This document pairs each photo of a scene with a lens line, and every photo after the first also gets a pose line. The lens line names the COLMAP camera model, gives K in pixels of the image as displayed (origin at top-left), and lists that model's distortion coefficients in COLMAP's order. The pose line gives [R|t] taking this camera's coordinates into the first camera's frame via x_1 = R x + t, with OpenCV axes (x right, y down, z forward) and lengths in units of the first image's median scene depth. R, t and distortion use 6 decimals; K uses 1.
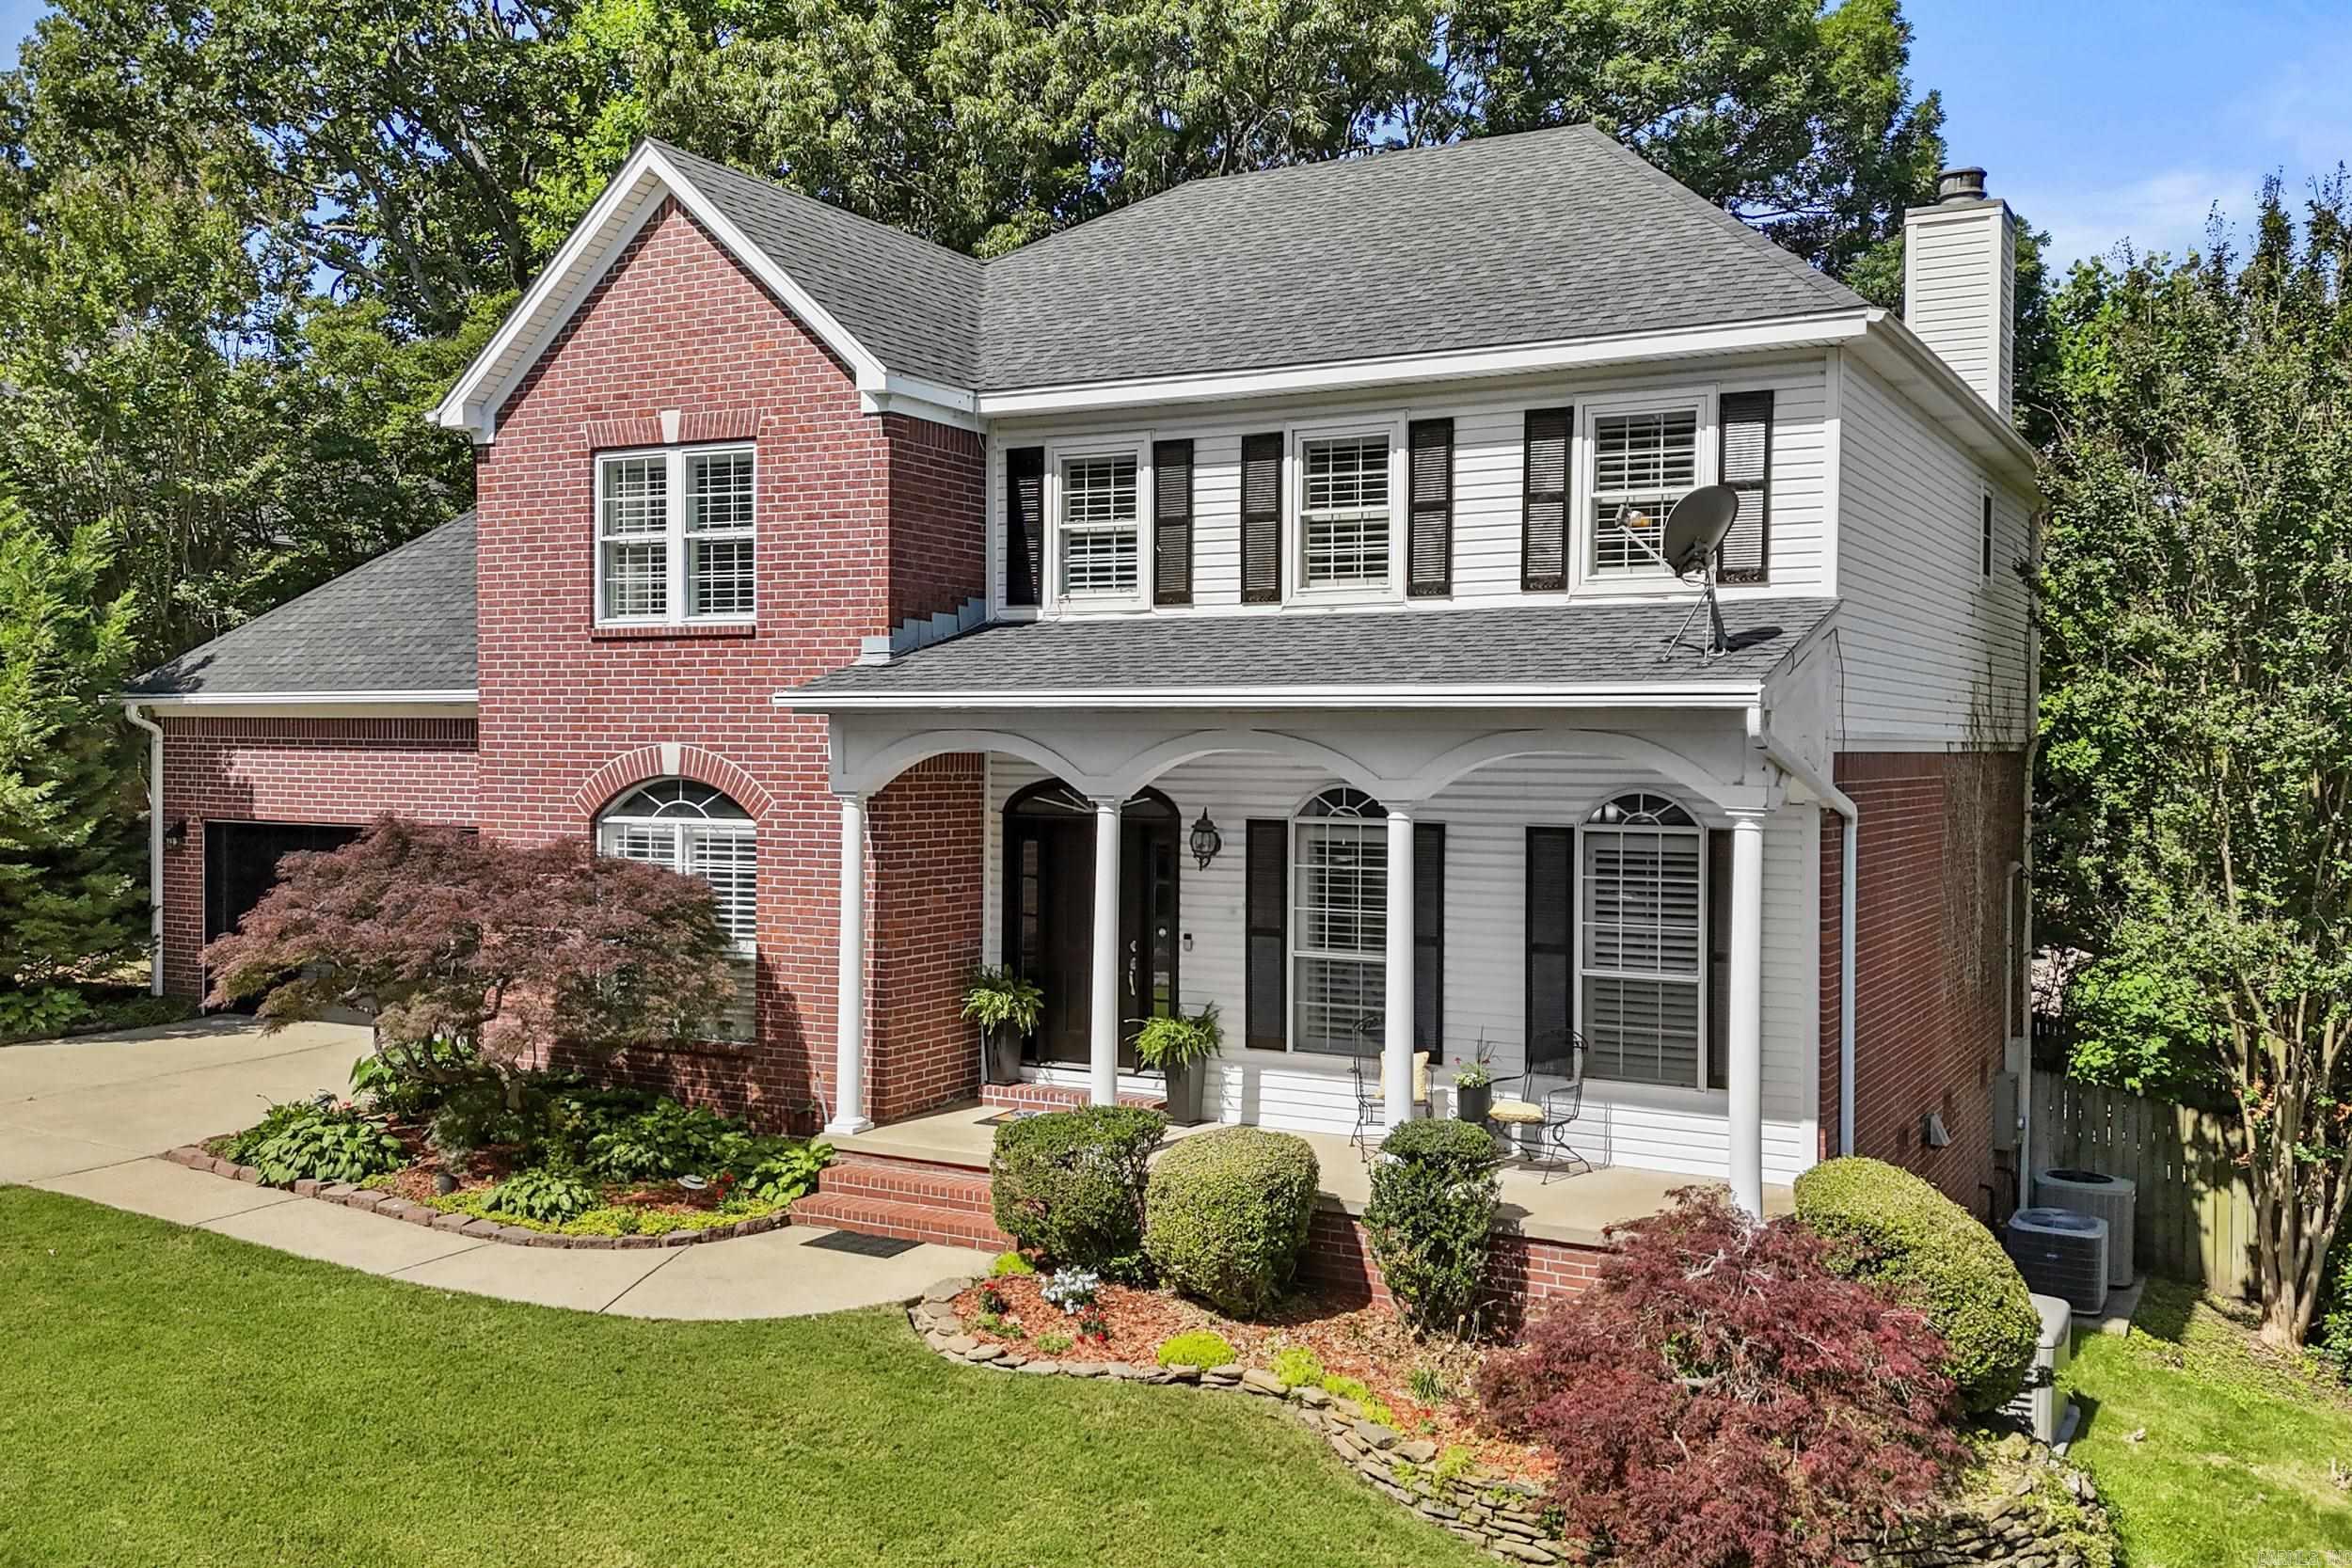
lens RADIAL K [[2029.5, 0, 1190.3], [0, 2029.5, 785.9], [0, 0, 1]] dist [0.084538, -0.090184]
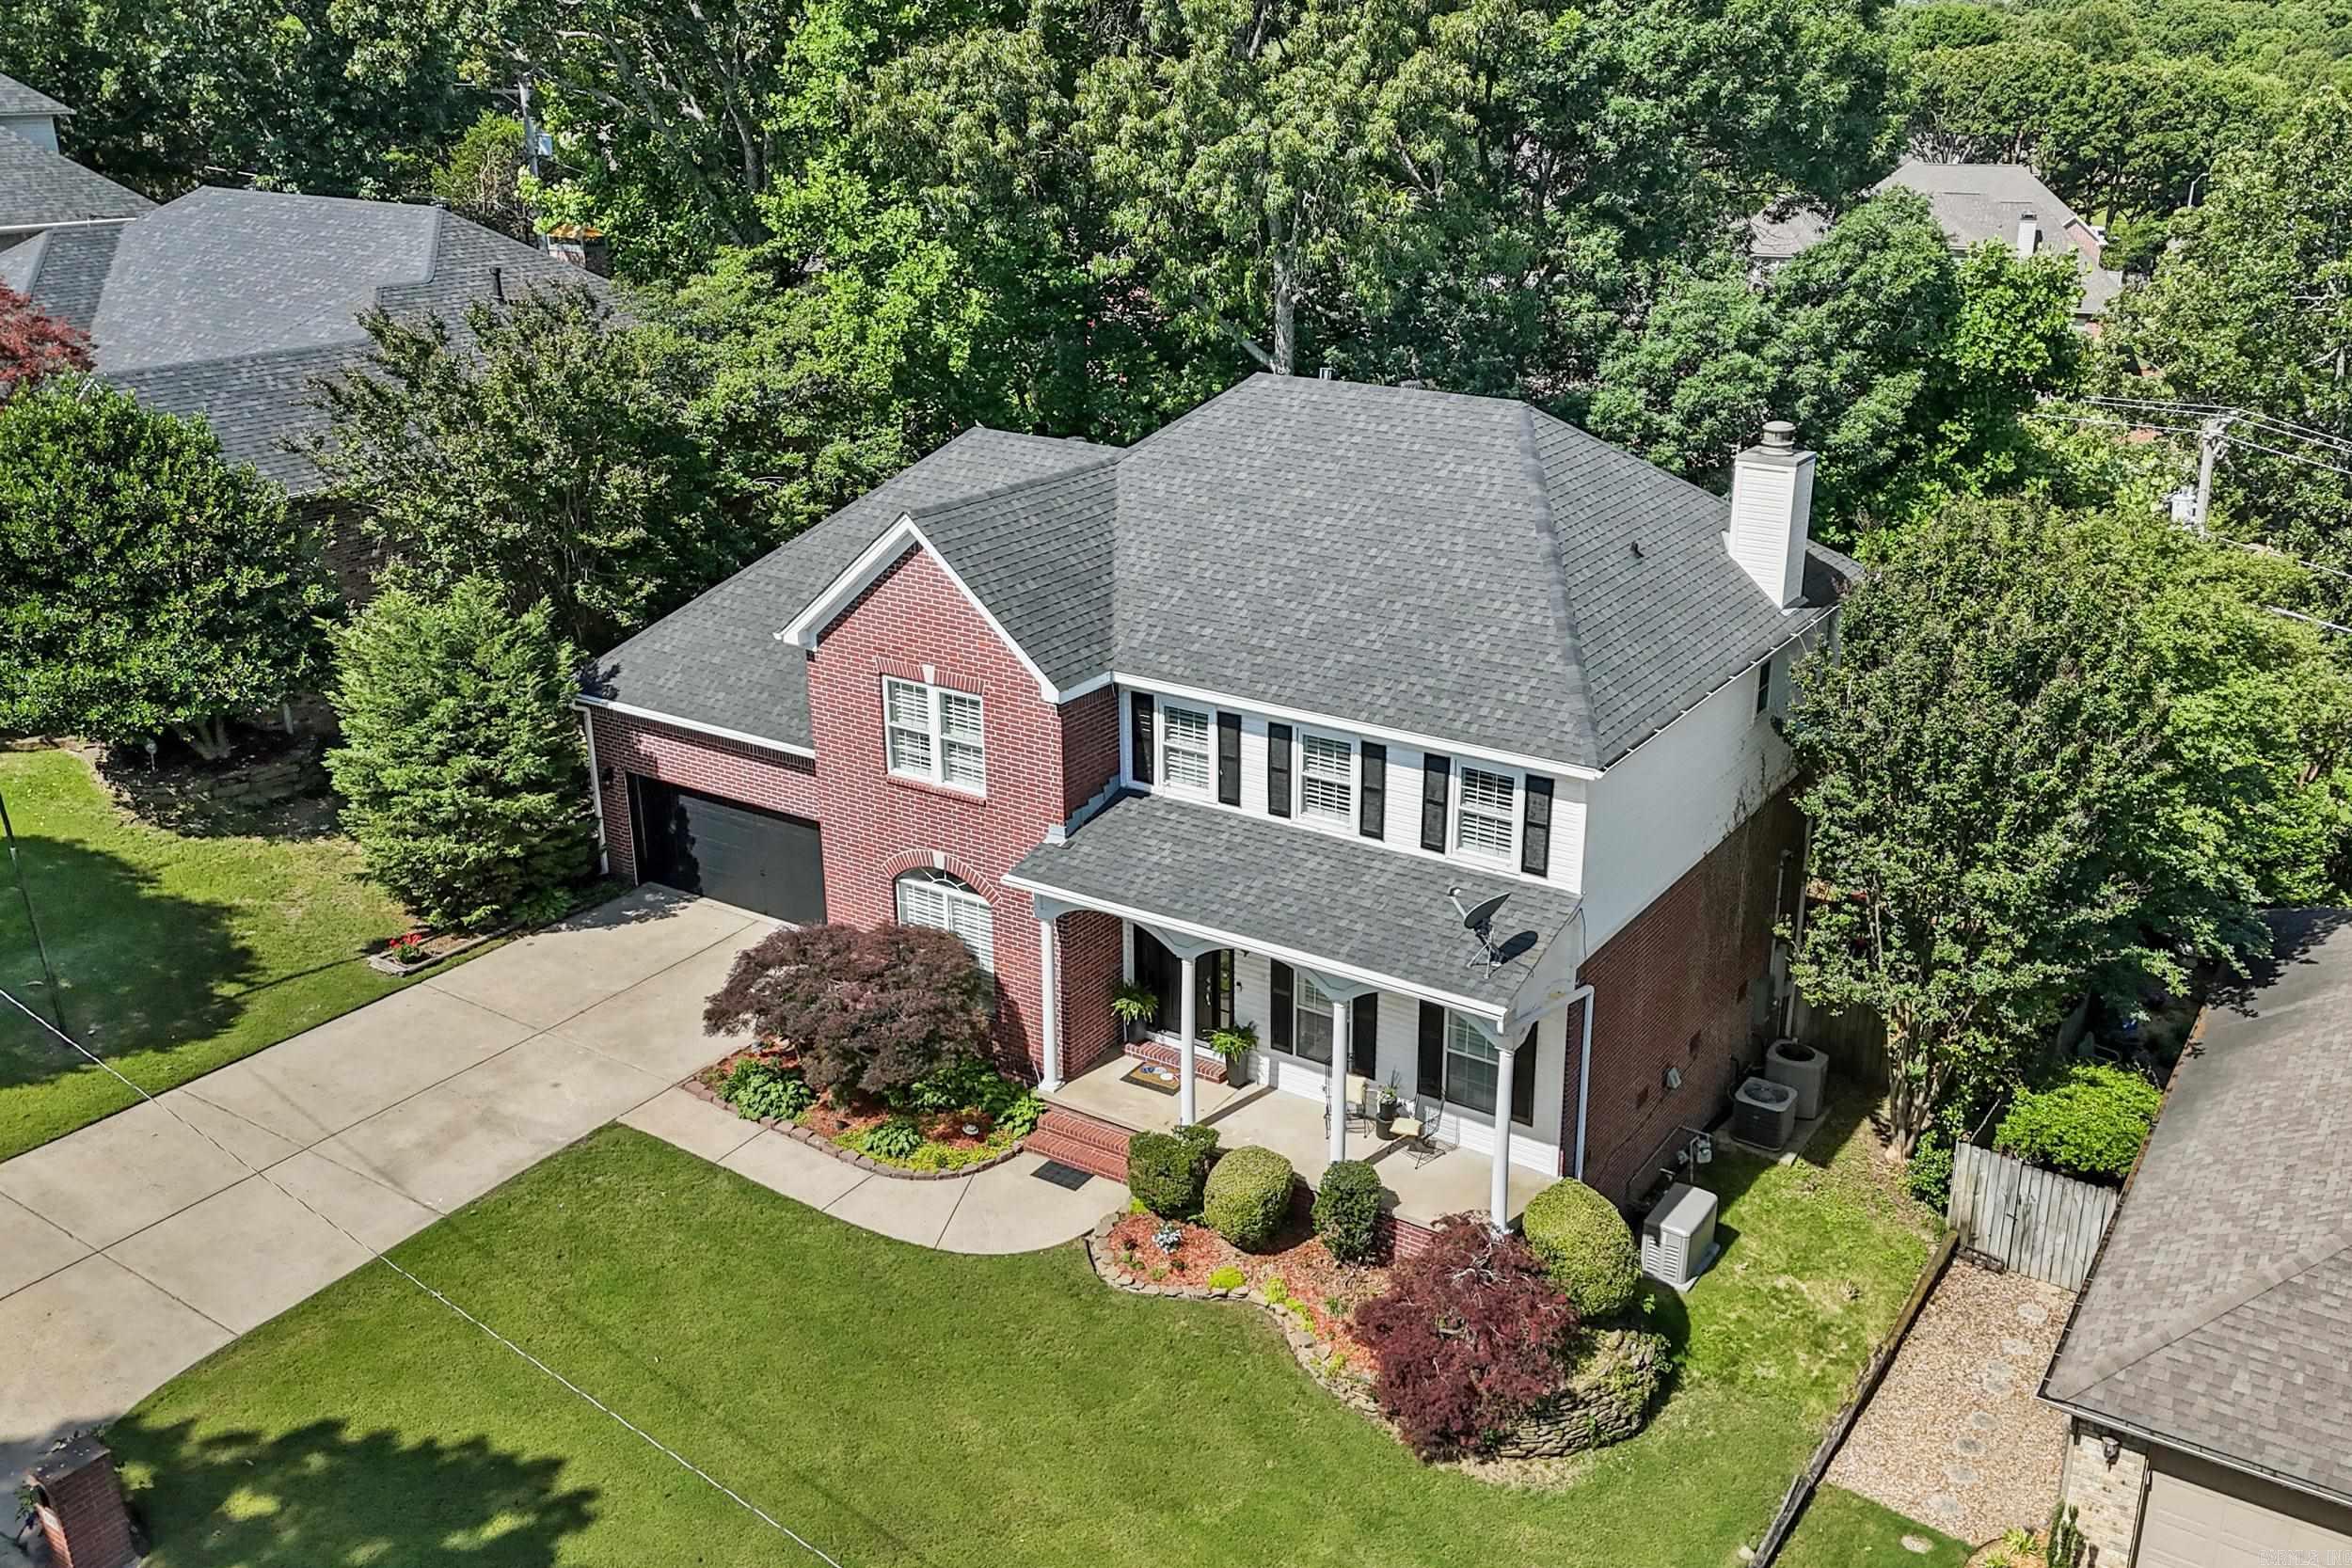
lens RADIAL K [[2029.5, 0, 1238.0], [0, 2029.5, 768.8], [0, 0, 1]] dist [0.084538, -0.090184]
pose [[0.998376, 0.013446, -0.055358, 0.093970], [0.004916, 0.947783, 0.318877, -0.672974], [0.056755, -0.318631, 0.946178, -0.607321]]
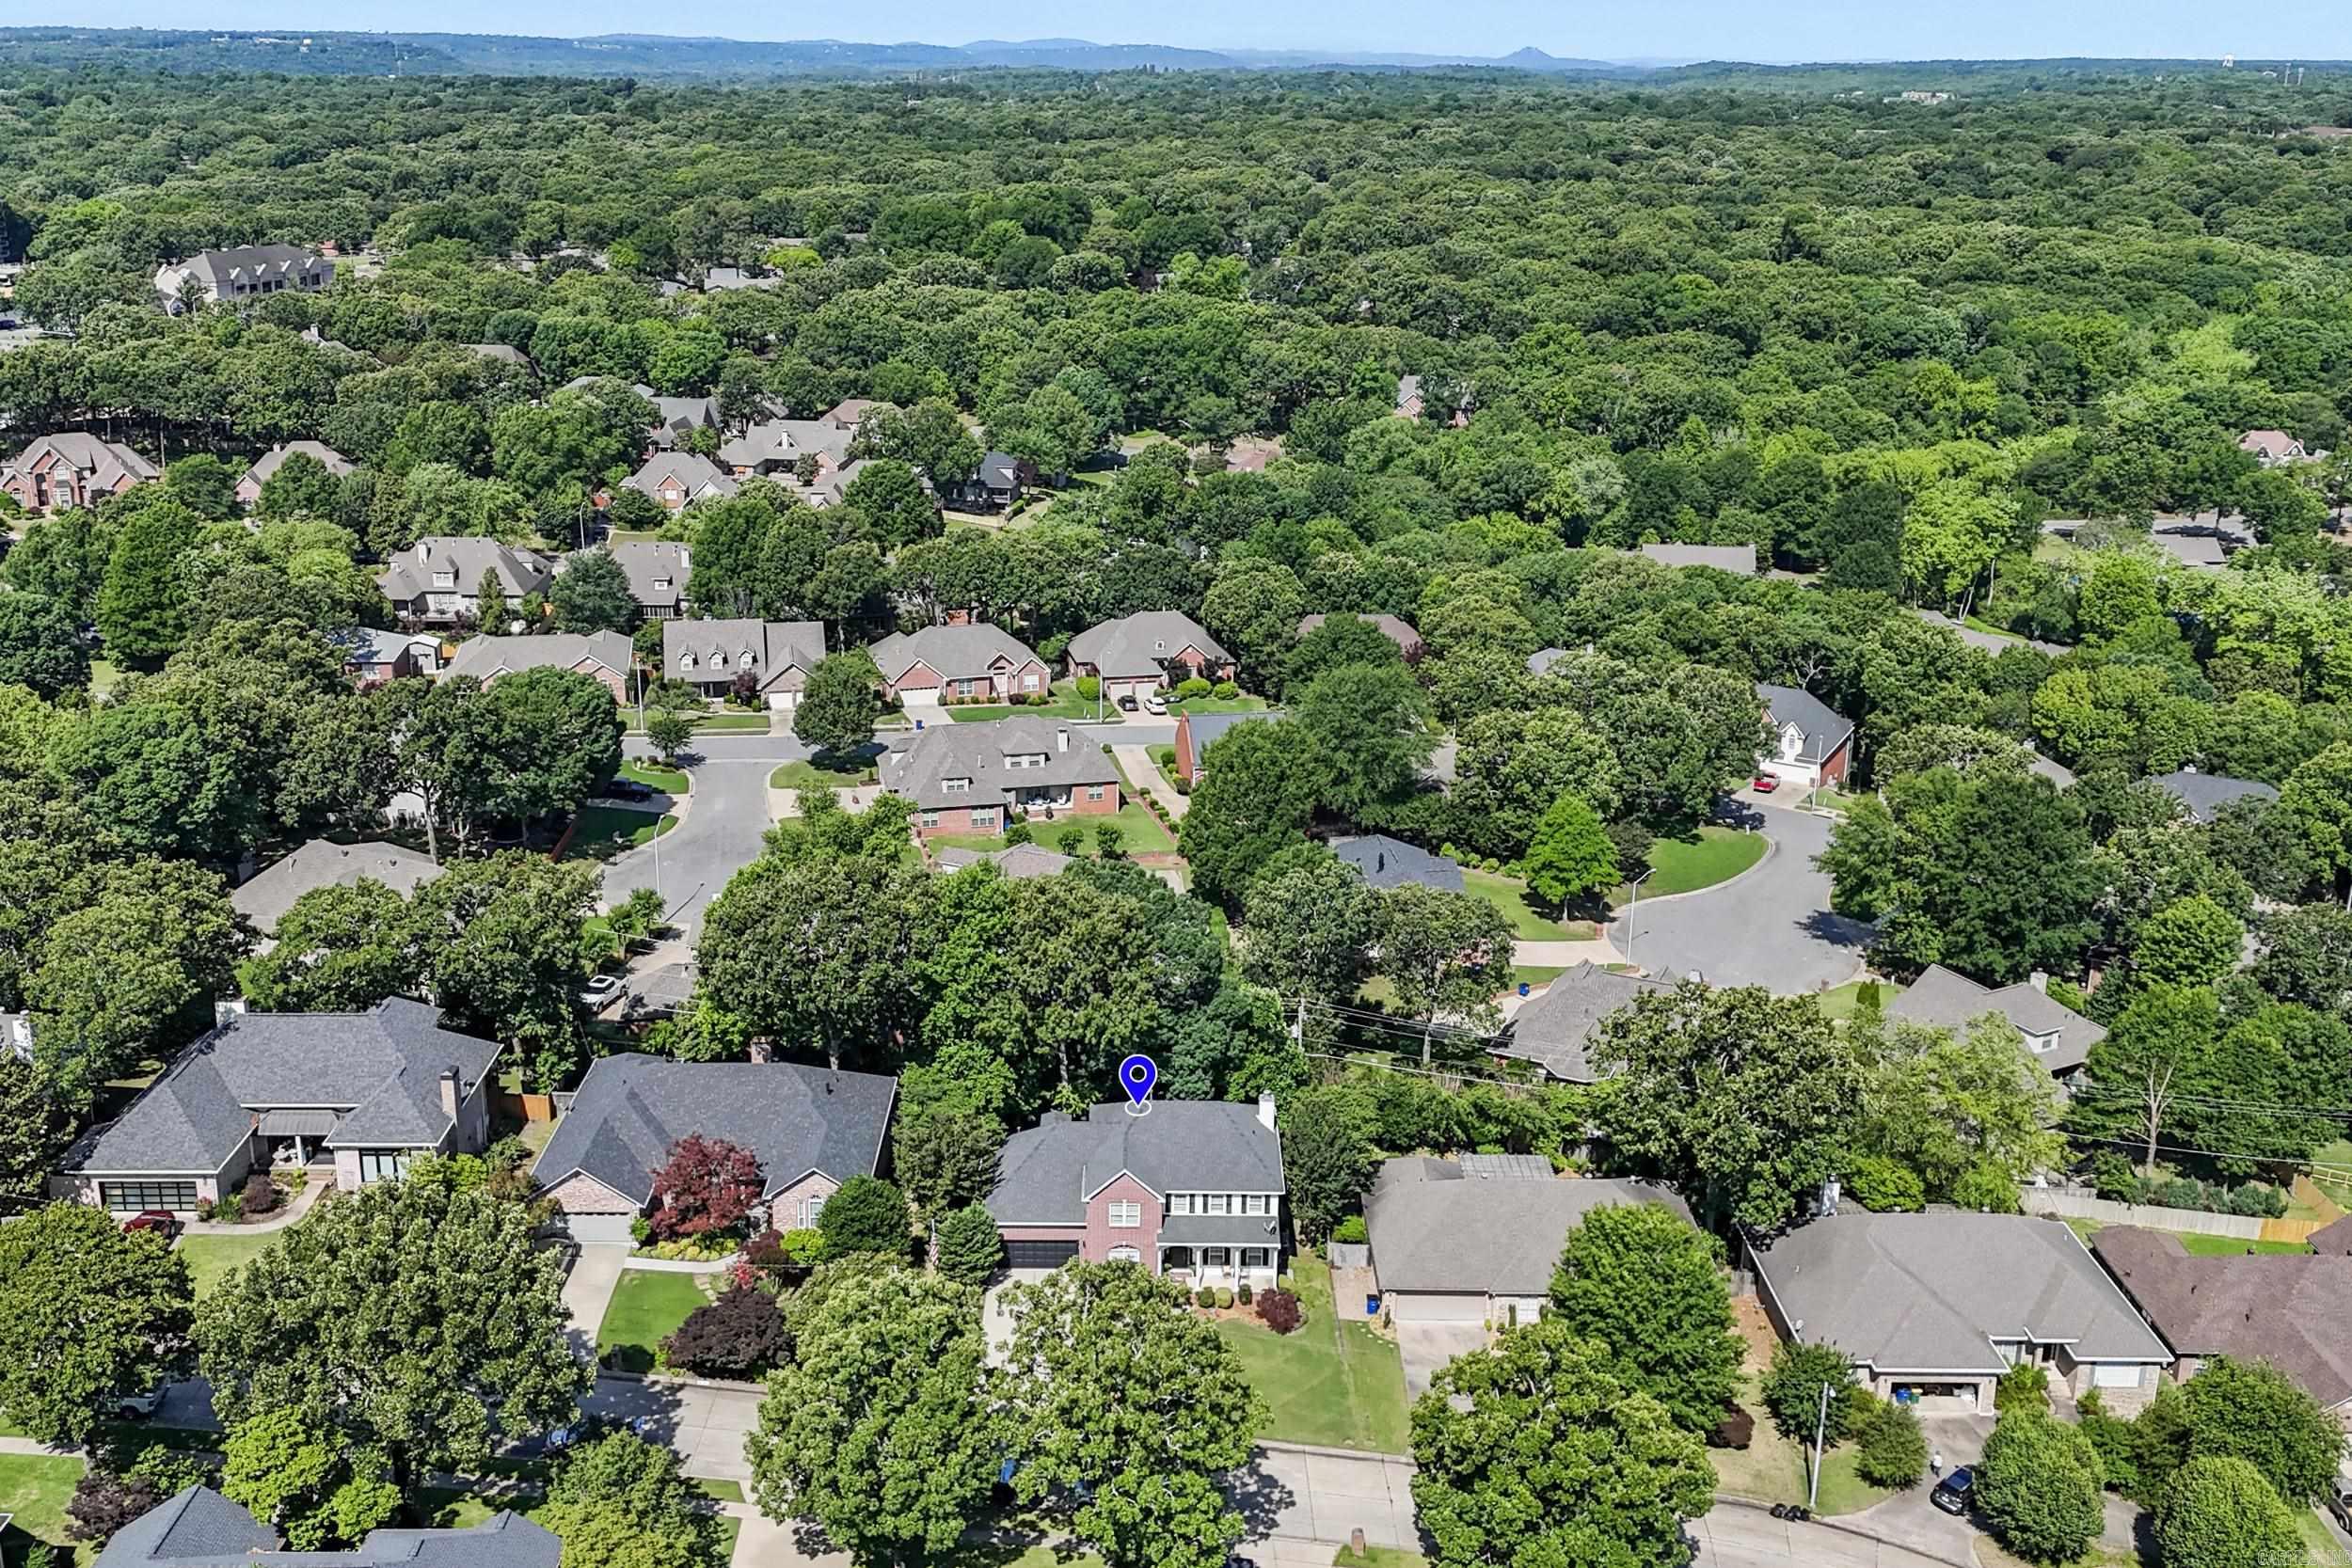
lens RADIAL K [[2029.5, 0, 1175.7], [0, 2029.5, 784.6], [0, 0, 1]] dist [0.084538, -0.090184]
pose [[0.873689, -0.147514, 0.463582, -3.365286], [0.011721, 0.959026, 0.283076, -3.795309], [-0.486344, -0.241886, 0.839619, -4.973264]]
